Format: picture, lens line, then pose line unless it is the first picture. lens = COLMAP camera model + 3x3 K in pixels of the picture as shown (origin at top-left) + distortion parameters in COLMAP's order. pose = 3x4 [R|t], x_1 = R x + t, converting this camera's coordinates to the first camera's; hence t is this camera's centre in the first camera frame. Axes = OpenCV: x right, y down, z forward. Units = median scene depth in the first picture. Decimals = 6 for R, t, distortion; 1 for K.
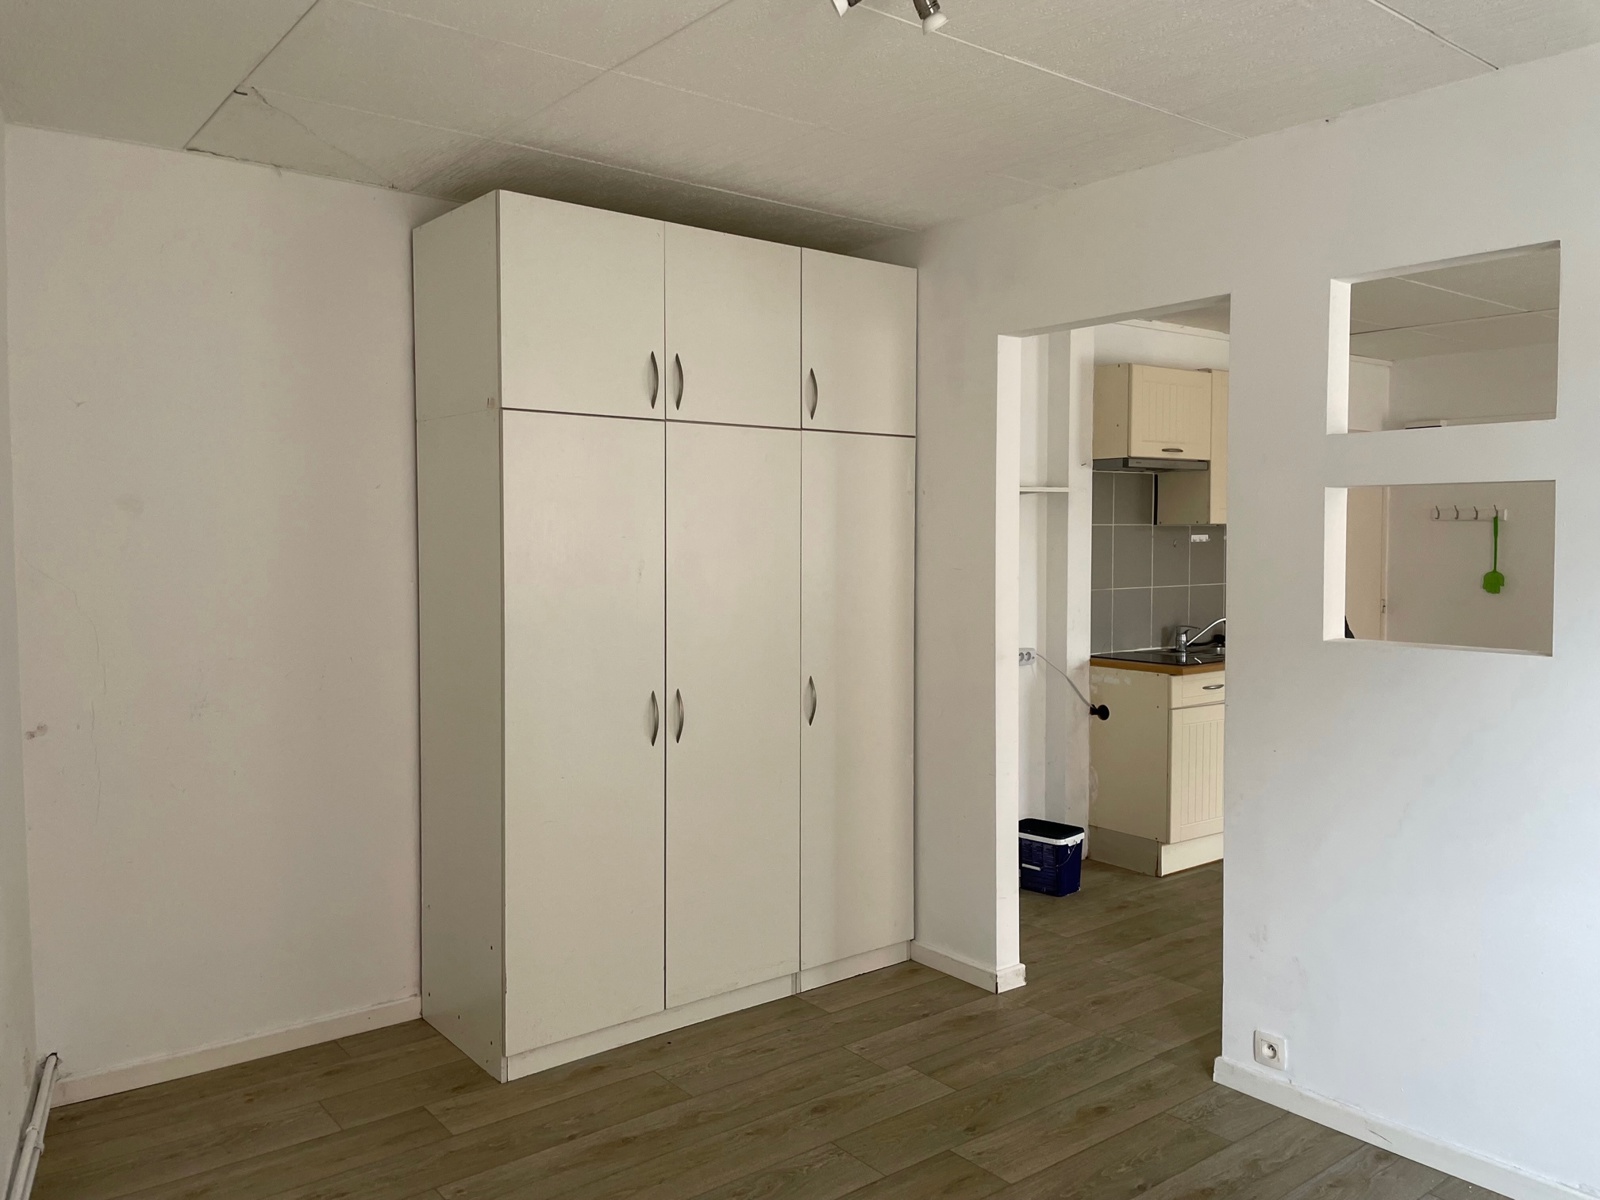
lens RADIAL K [[1137.4, 0, 793.6], [0, 1137.4, 607.9], [0, 0, 1]] dist [-0.055617, -0.002538]
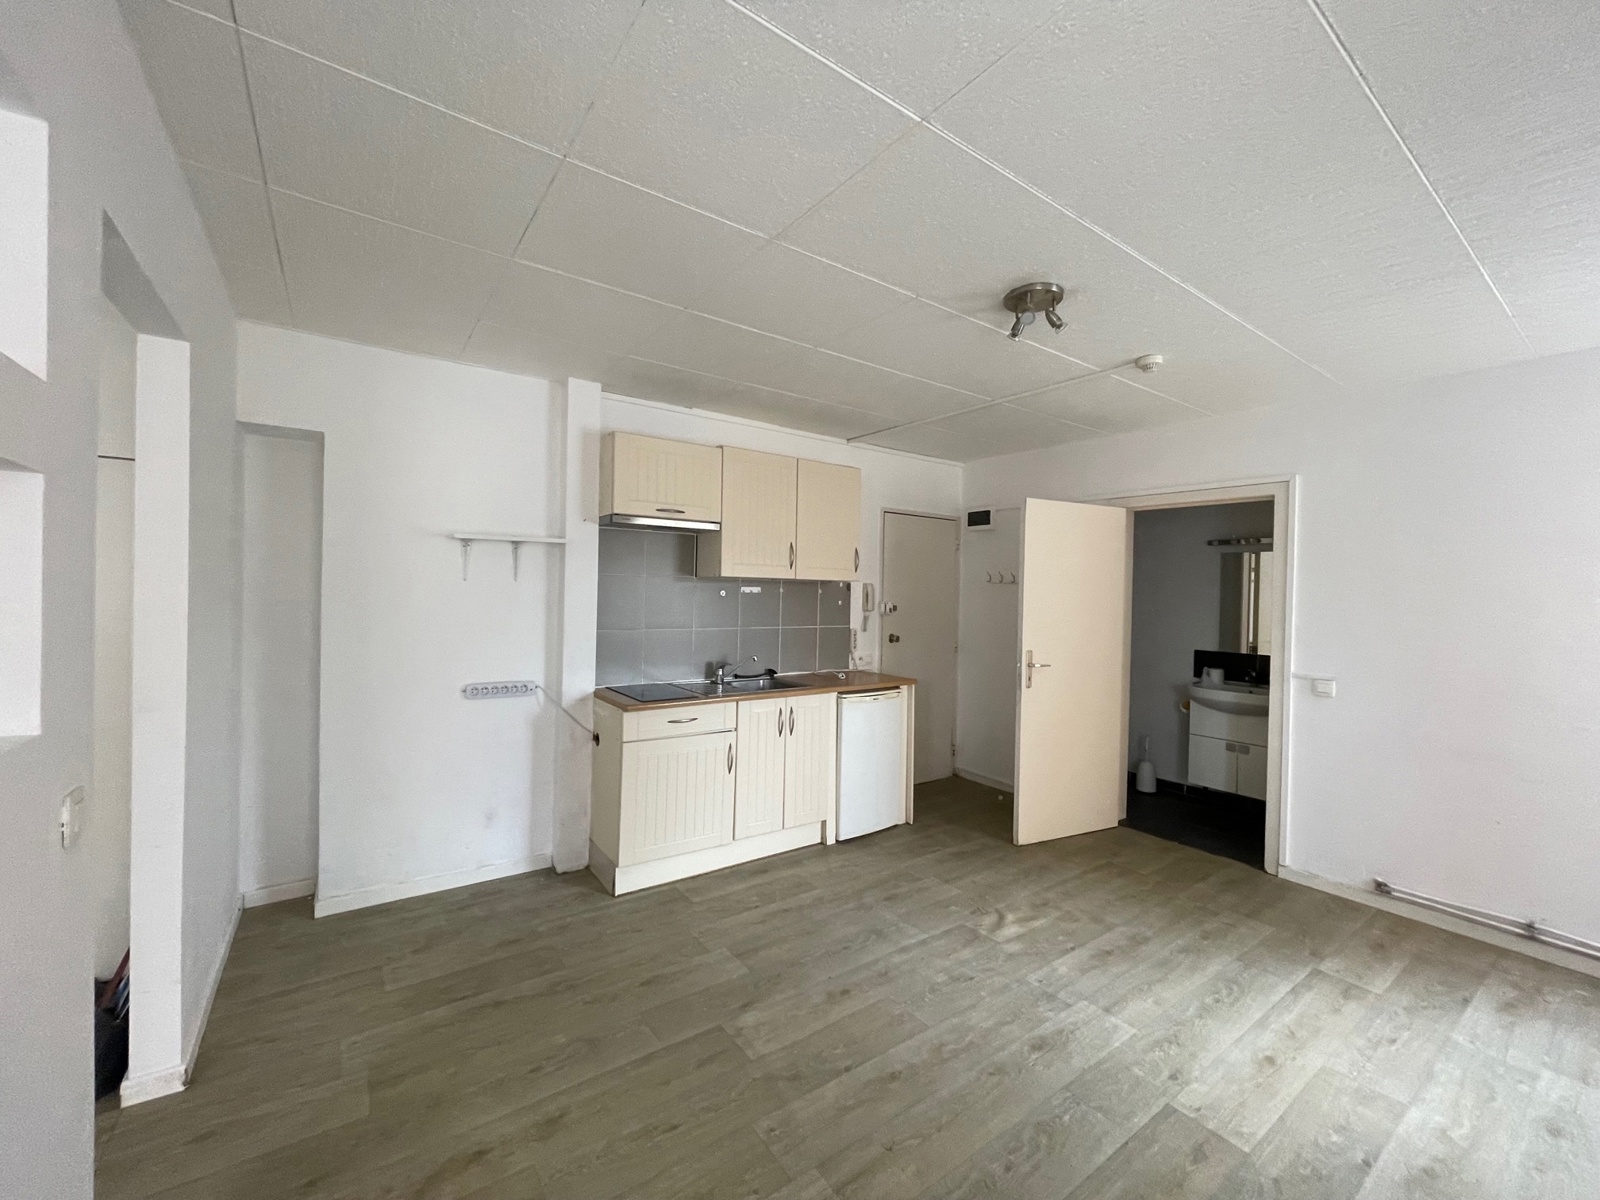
lens RADIAL K [[650.6, 0, 813.7], [0, 650.6, 591.9], [0, 0, 1]] dist [0.008609, -0.000082]
pose [[0.999228, 0.038718, 0.006609, 0.385058], [-0.038305, 0.997799, -0.054132, -0.021677], [-0.008690, 0.053837, 0.998512, 0.271254]]
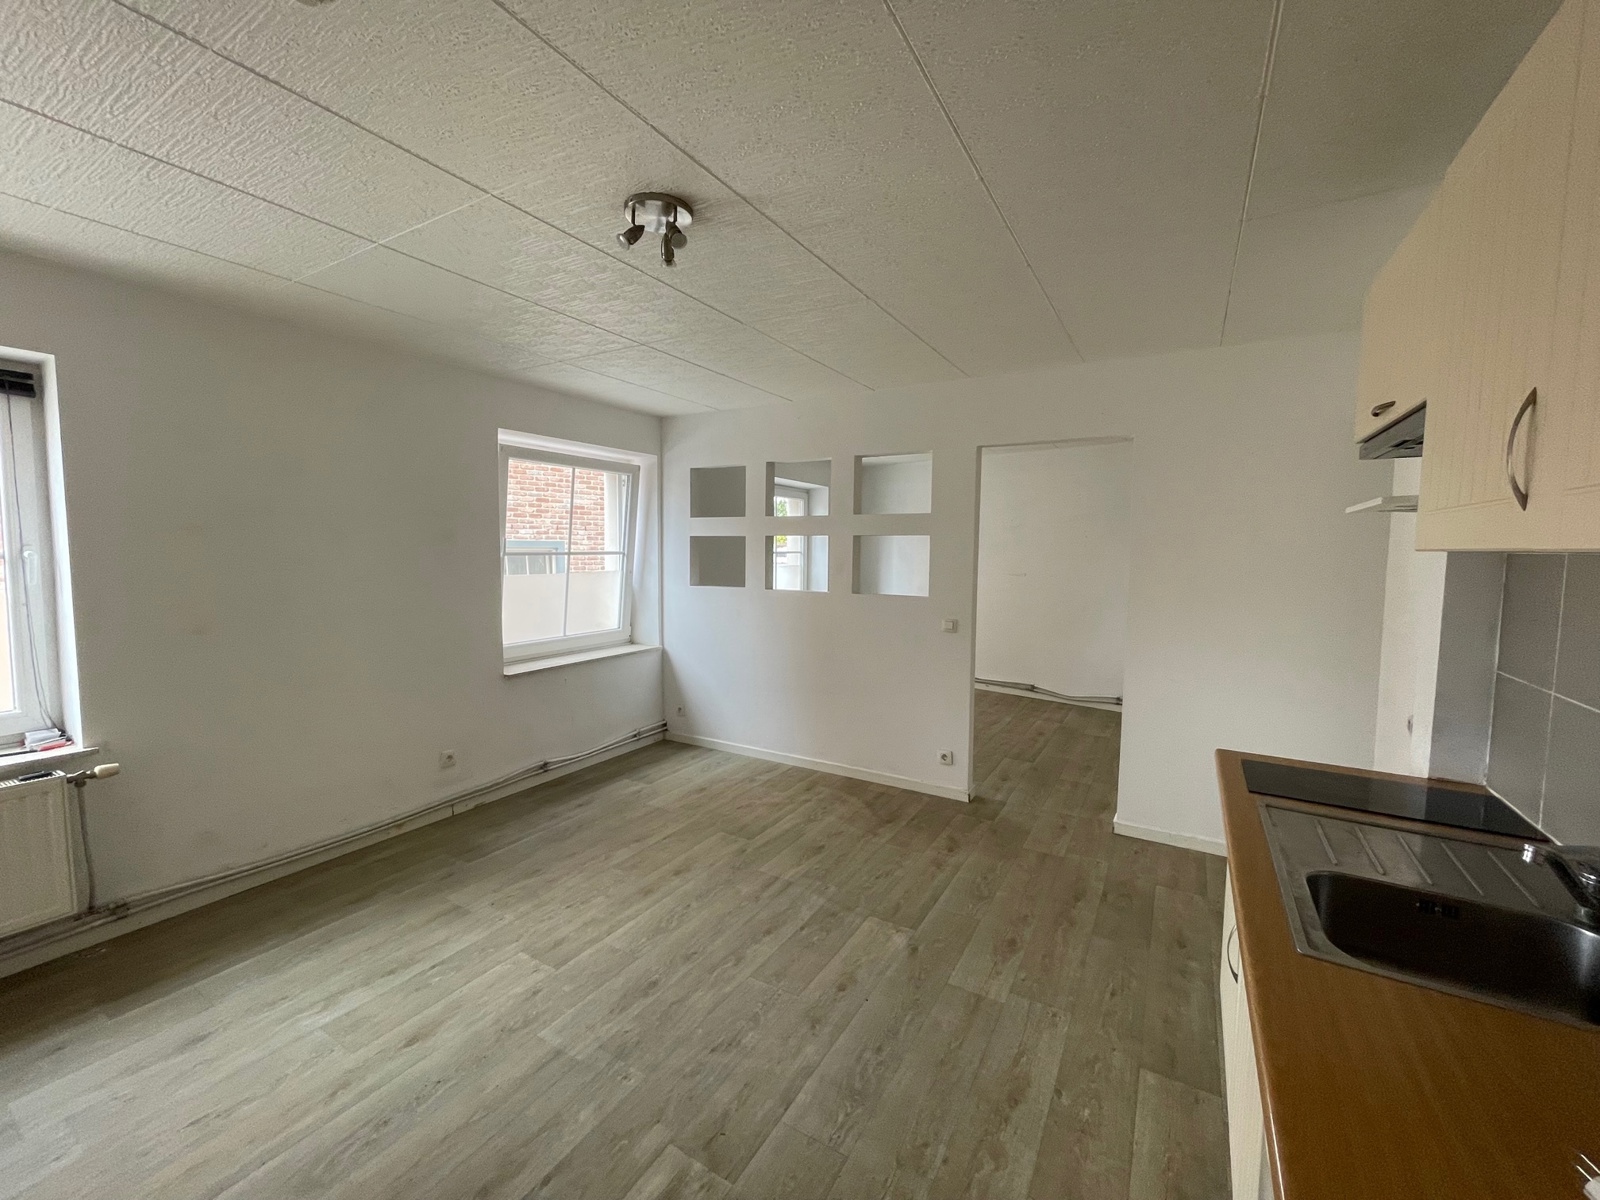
lens RADIAL K [[650.6, 0, 797.7], [0, 650.6, 599.4], [0, 0, 1]] dist [0.008609, -0.000082]
pose [[-0.921761, 0.039119, -0.385780, 1.115690], [-0.015785, 0.990288, 0.138133, -0.230872], [0.387437, 0.133415, -0.912191, 2.989973]]
